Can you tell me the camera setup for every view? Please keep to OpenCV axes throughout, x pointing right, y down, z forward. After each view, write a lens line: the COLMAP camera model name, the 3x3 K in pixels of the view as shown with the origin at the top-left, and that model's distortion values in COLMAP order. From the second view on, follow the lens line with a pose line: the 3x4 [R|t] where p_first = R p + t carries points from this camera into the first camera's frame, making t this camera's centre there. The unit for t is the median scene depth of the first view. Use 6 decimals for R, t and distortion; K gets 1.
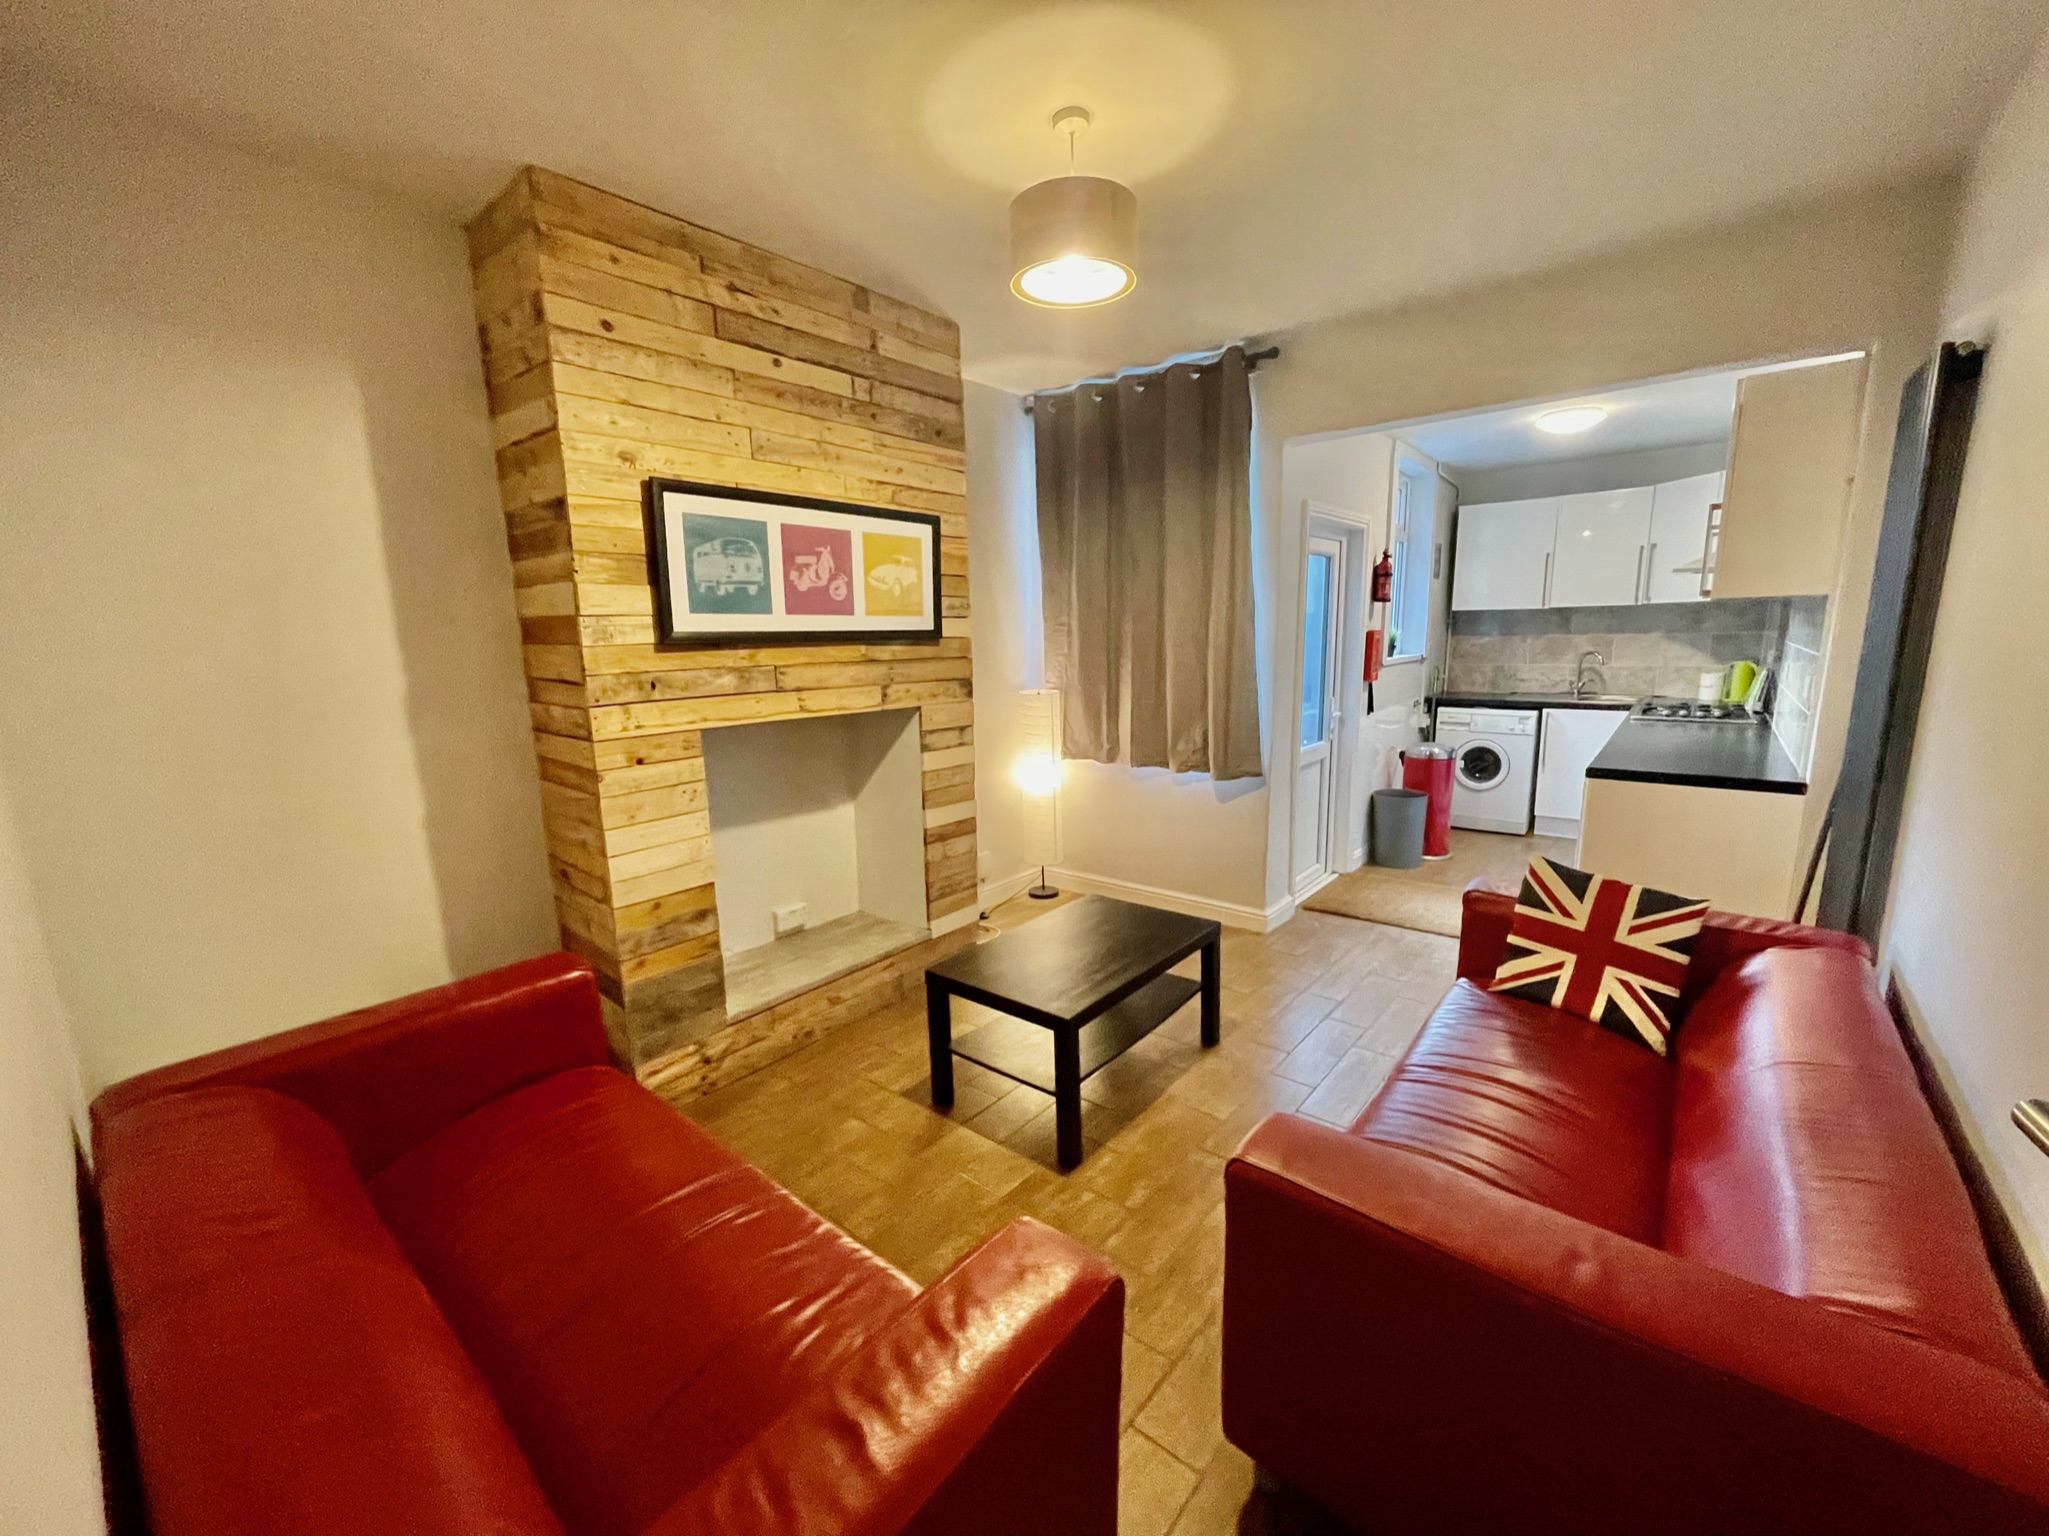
lens RADIAL K [[819.8, 0, 1018.8], [0, 819.8, 780.0], [0, 0, 1]] dist [0.000149, 0.000088]
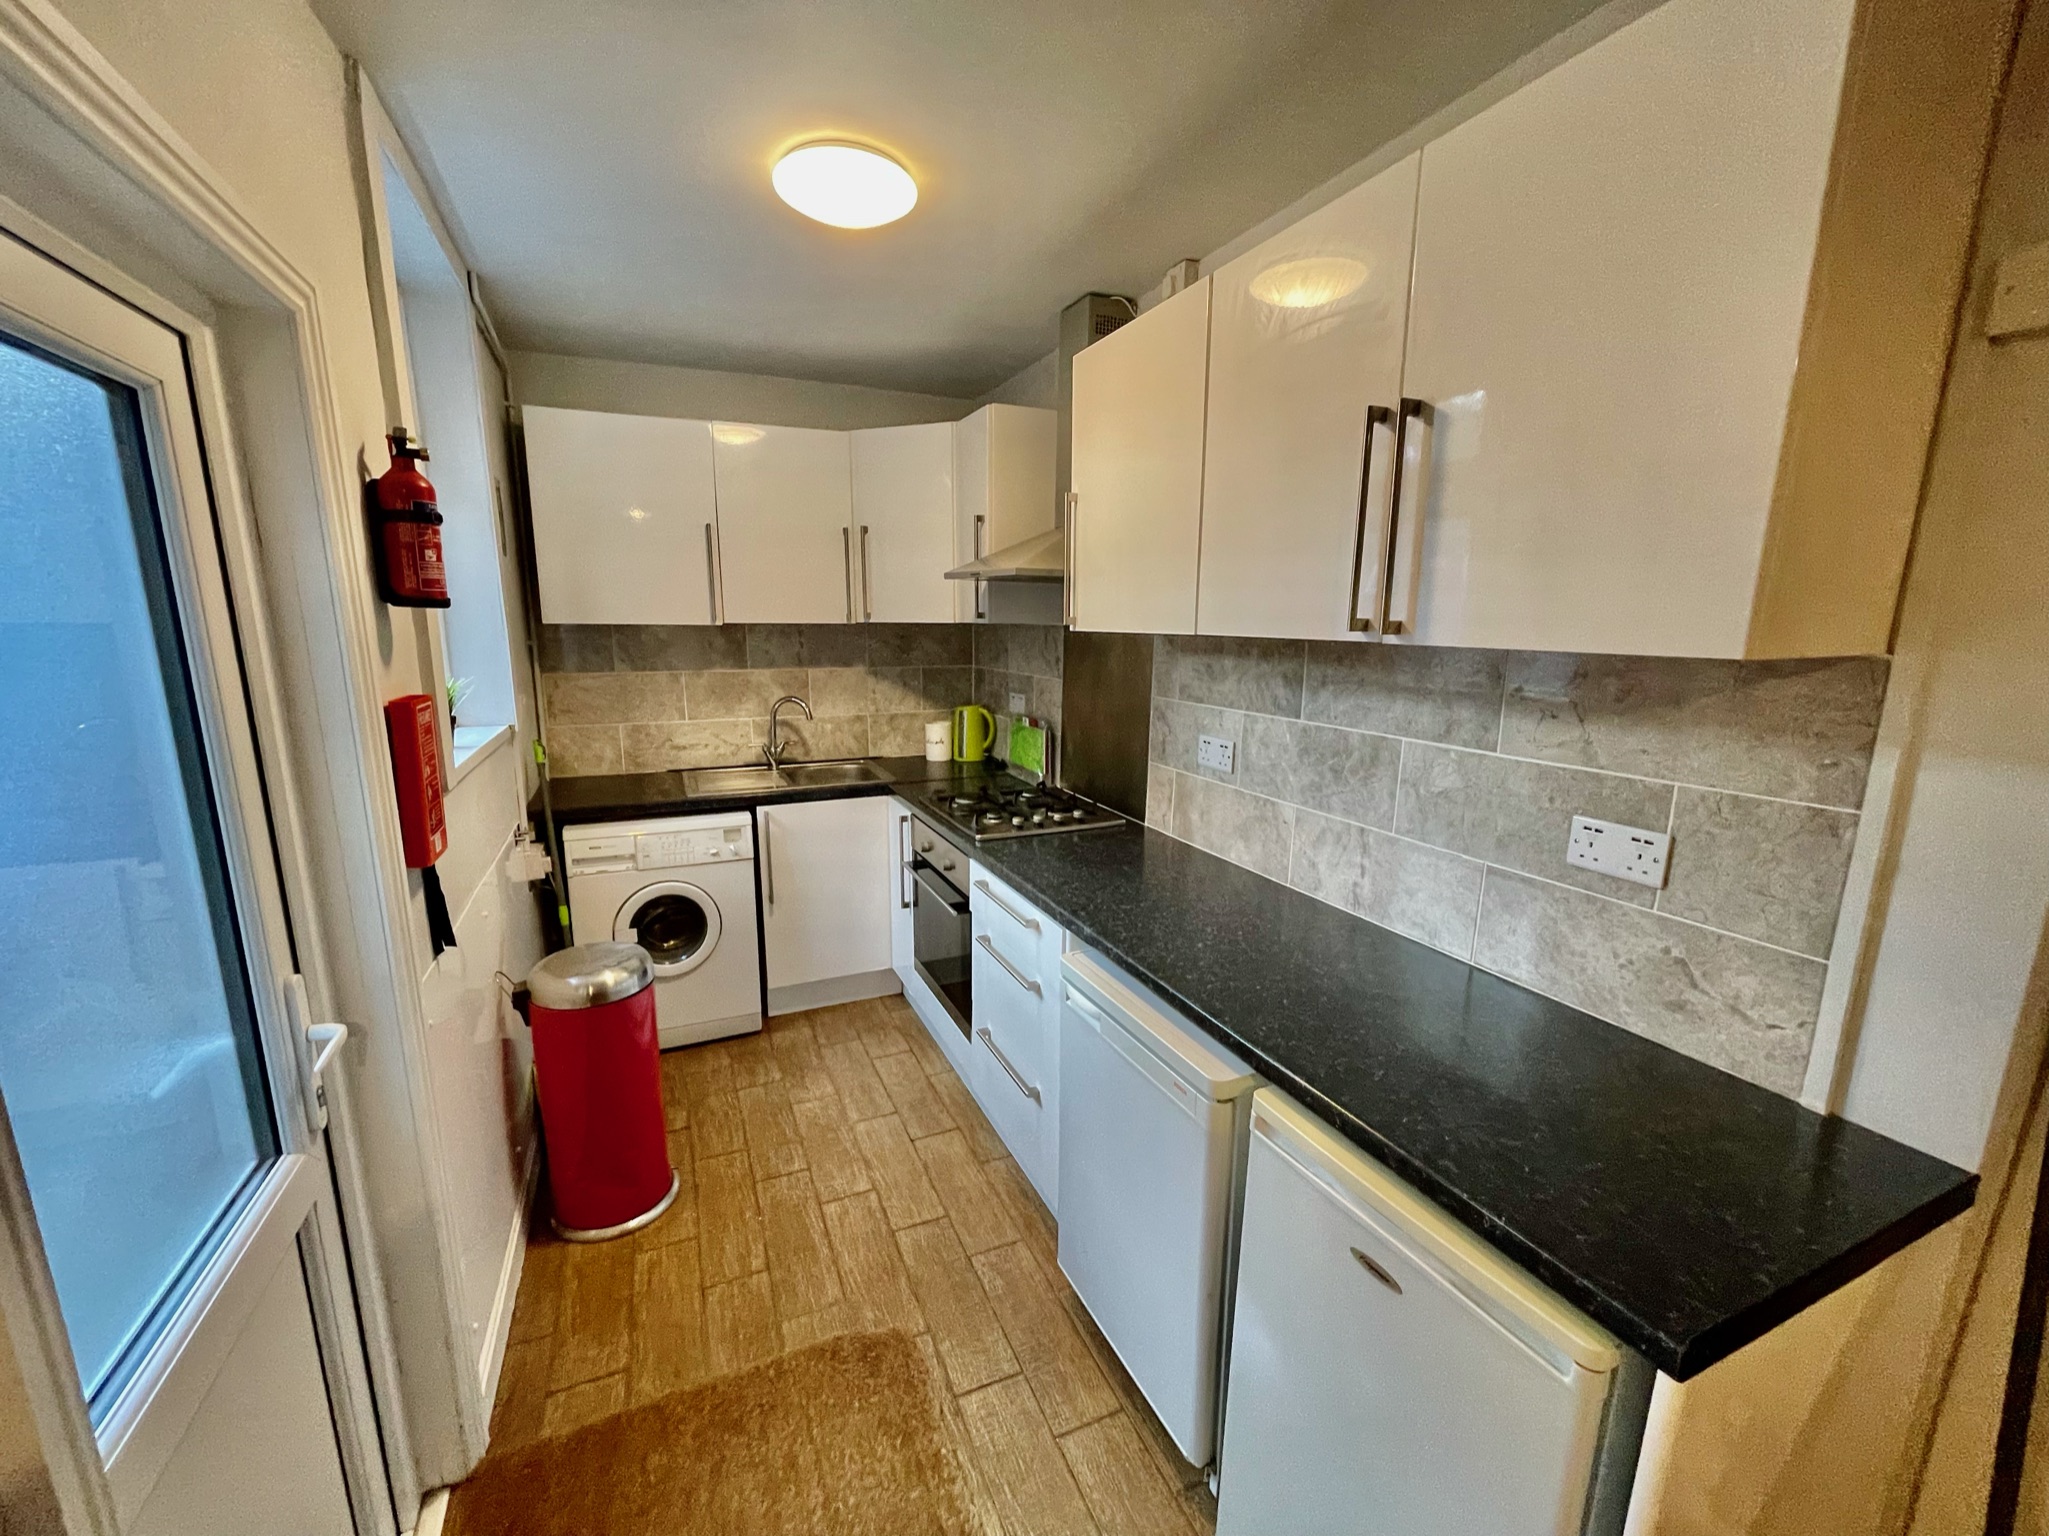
lens RADIAL K [[819.8, 0, 1018.8], [0, 819.8, 780.0], [0, 0, 1]] dist [0.000149, 0.000088]
pose [[0.442957, -0.151640, 0.883626, 0.226896], [0.148741, 0.984363, 0.094364, -0.128837], [-0.884118, 0.089632, 0.458586, 0.577279]]
